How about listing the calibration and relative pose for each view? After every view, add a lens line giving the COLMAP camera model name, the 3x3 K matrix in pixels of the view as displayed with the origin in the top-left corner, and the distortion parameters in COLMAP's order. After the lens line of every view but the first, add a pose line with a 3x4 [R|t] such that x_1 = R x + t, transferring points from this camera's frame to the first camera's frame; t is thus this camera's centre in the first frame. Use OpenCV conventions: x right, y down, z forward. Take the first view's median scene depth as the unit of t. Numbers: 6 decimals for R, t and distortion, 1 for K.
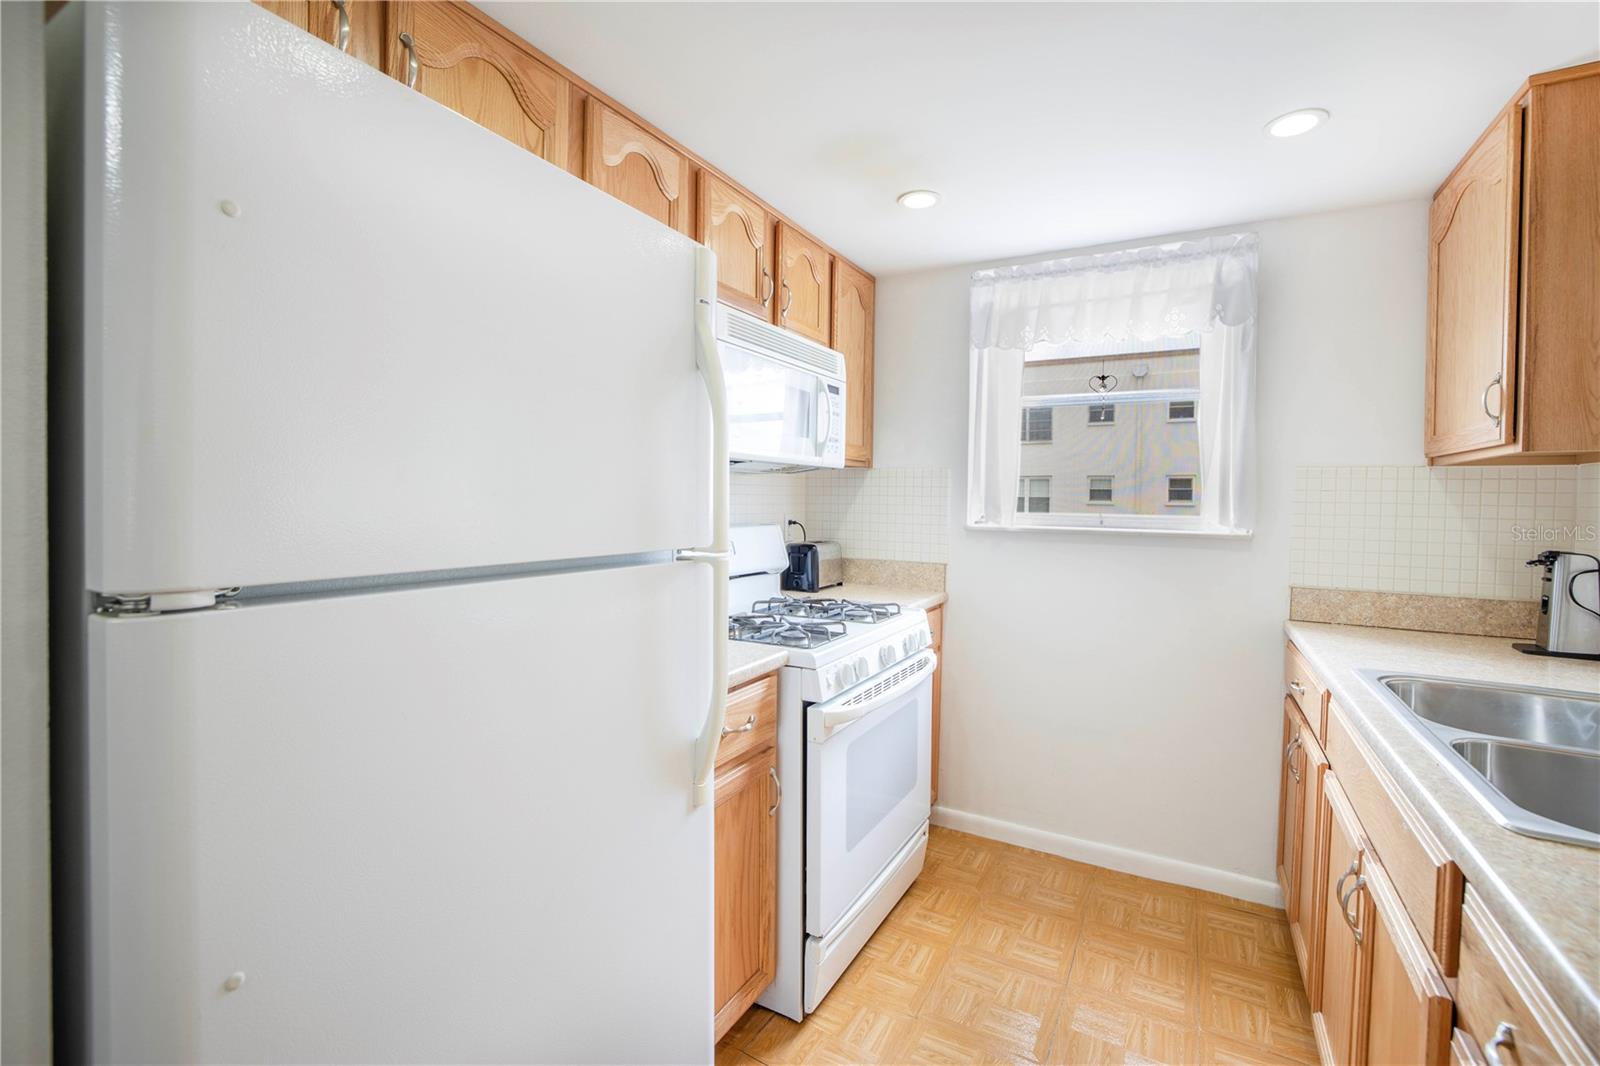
lens RADIAL K [[684.7, 0, 802.2], [0, 684.7, 512.7], [0, 0, 1]] dist [-0.044976, 0.014447]
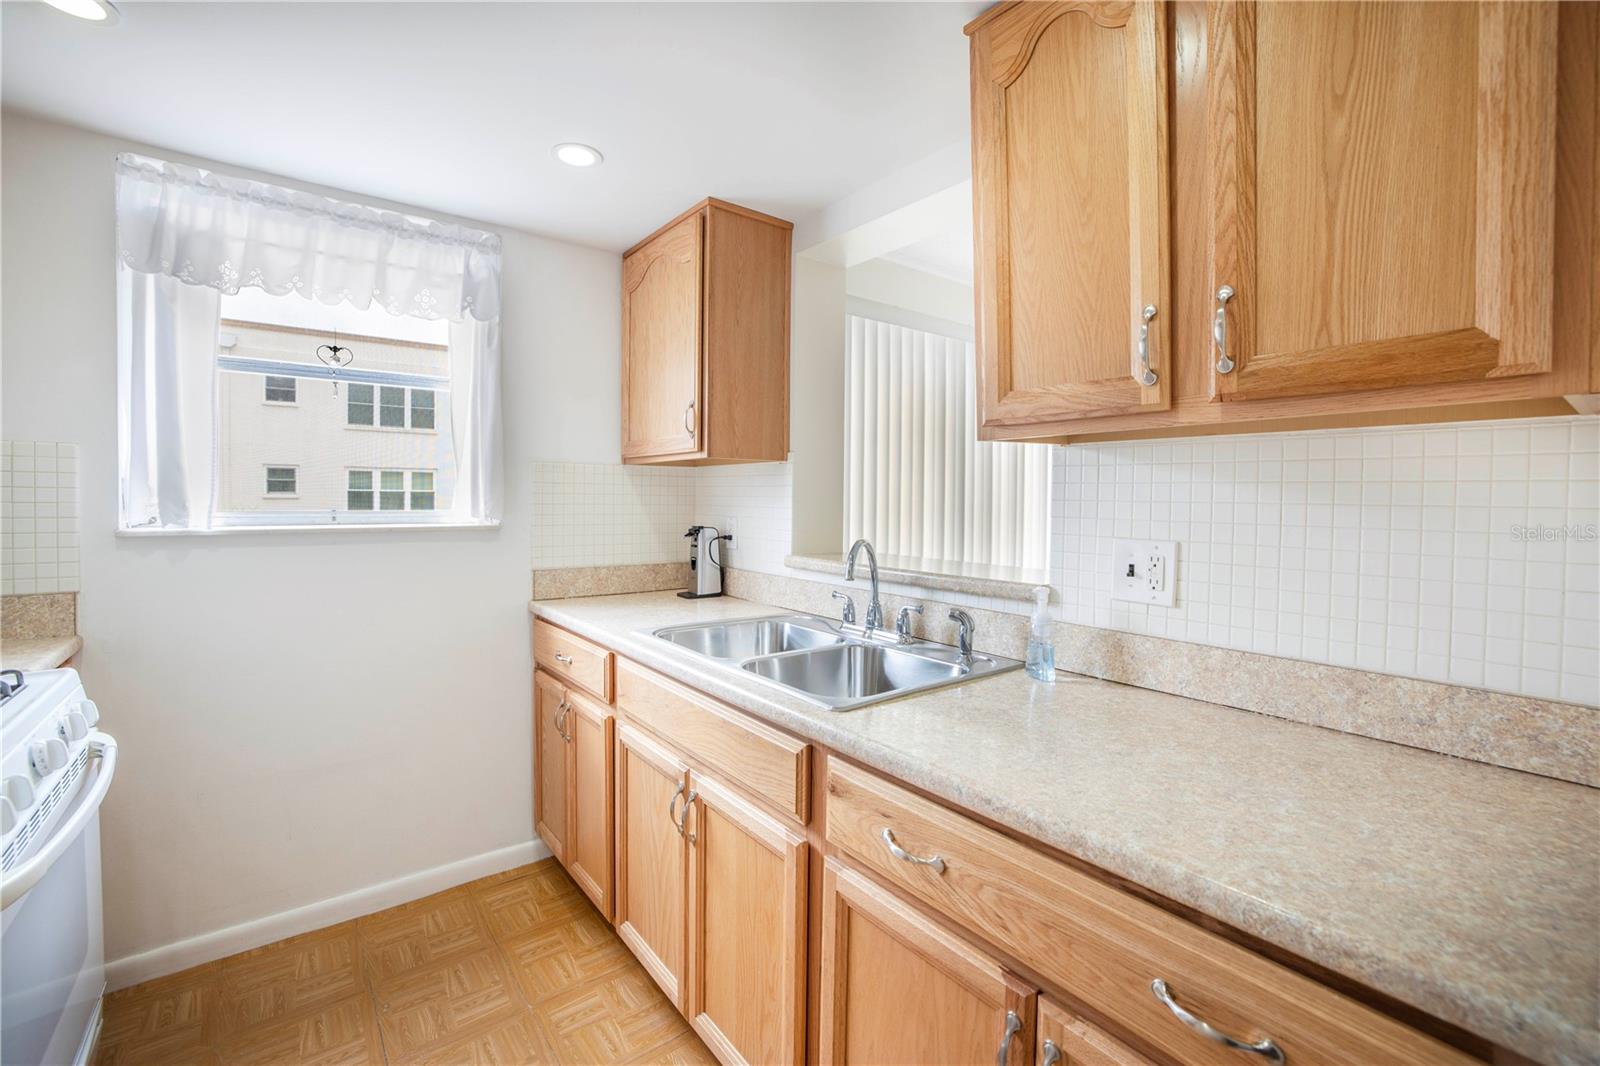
lens RADIAL K [[688.0, 0, 801.5], [0, 688.0, 513.8], [0, 0, 1]] dist [-0.059749, 0.024517]
pose [[0.376413, -0.031907, 0.925903, -0.135792], [0.018524, 0.999466, 0.026911, -0.004332], [-0.926267, 0.007022, 0.376803, 0.167802]]
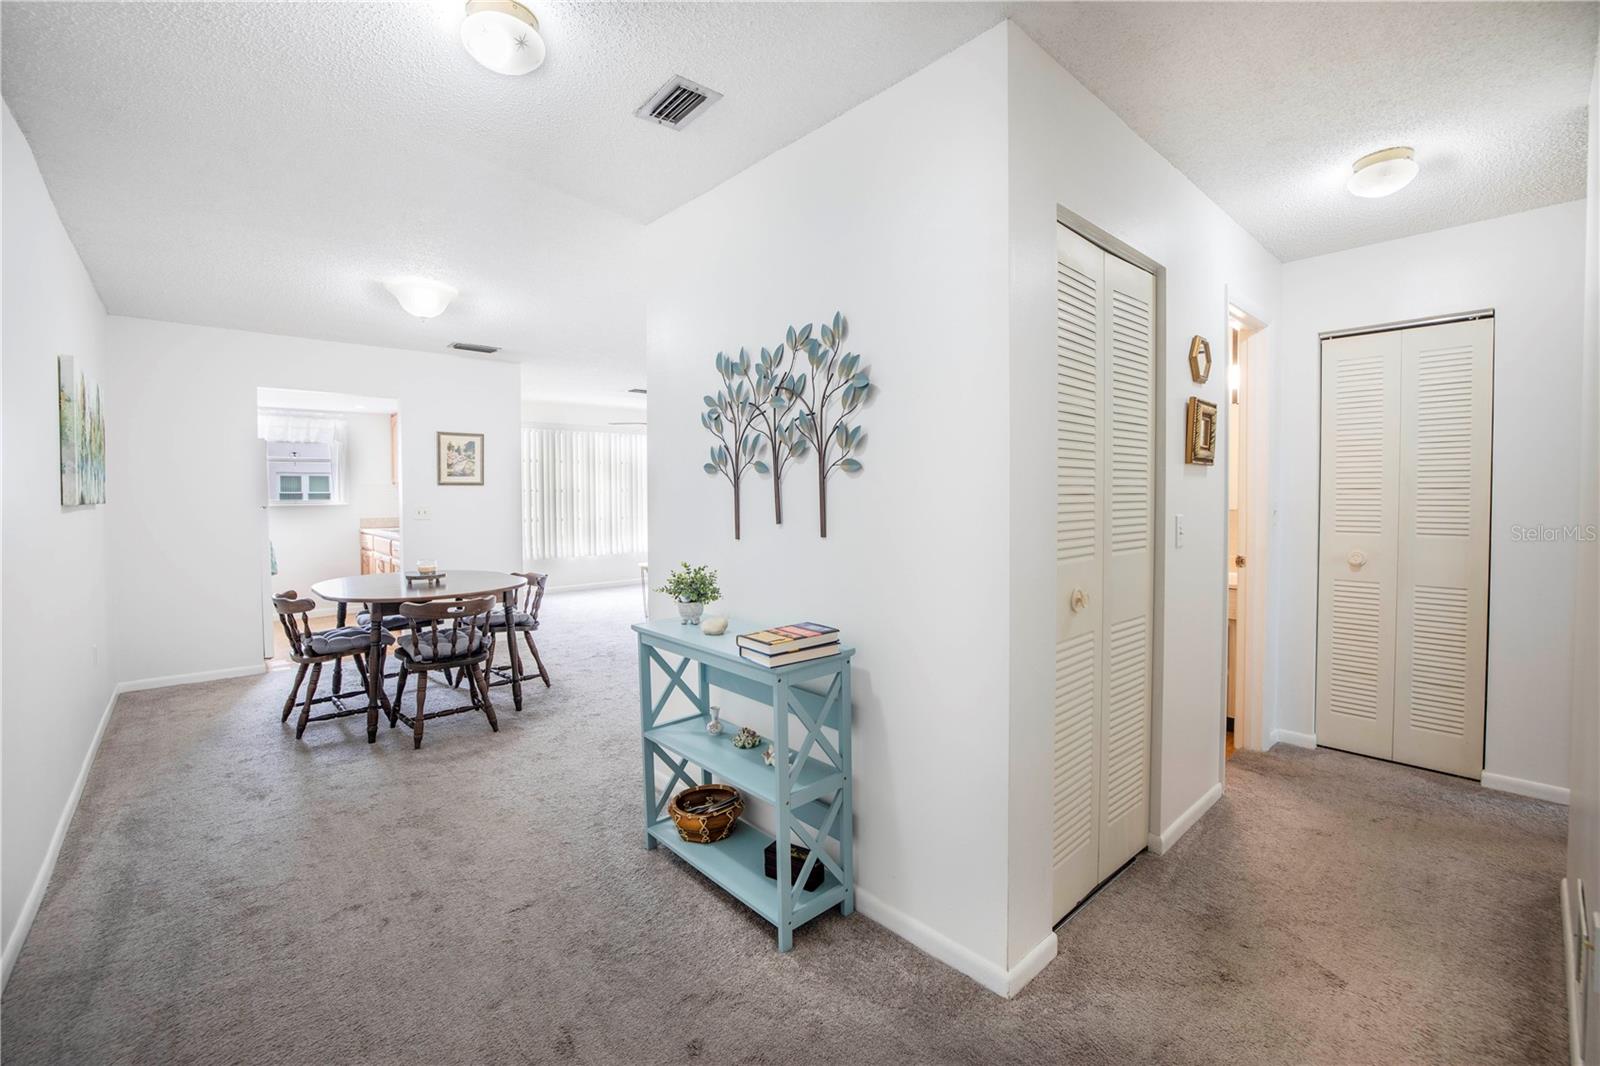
lens RADIAL K [[688.0, 0, 801.5], [0, 688.0, 513.8], [0, 0, 1]] dist [-0.059749, 0.024517]
pose [[0.303235, -0.038626, 0.952133, -1.896755], [0.025954, 0.999142, 0.032267, 0.033520], [-0.952562, 0.014927, 0.303978, -2.239572]]
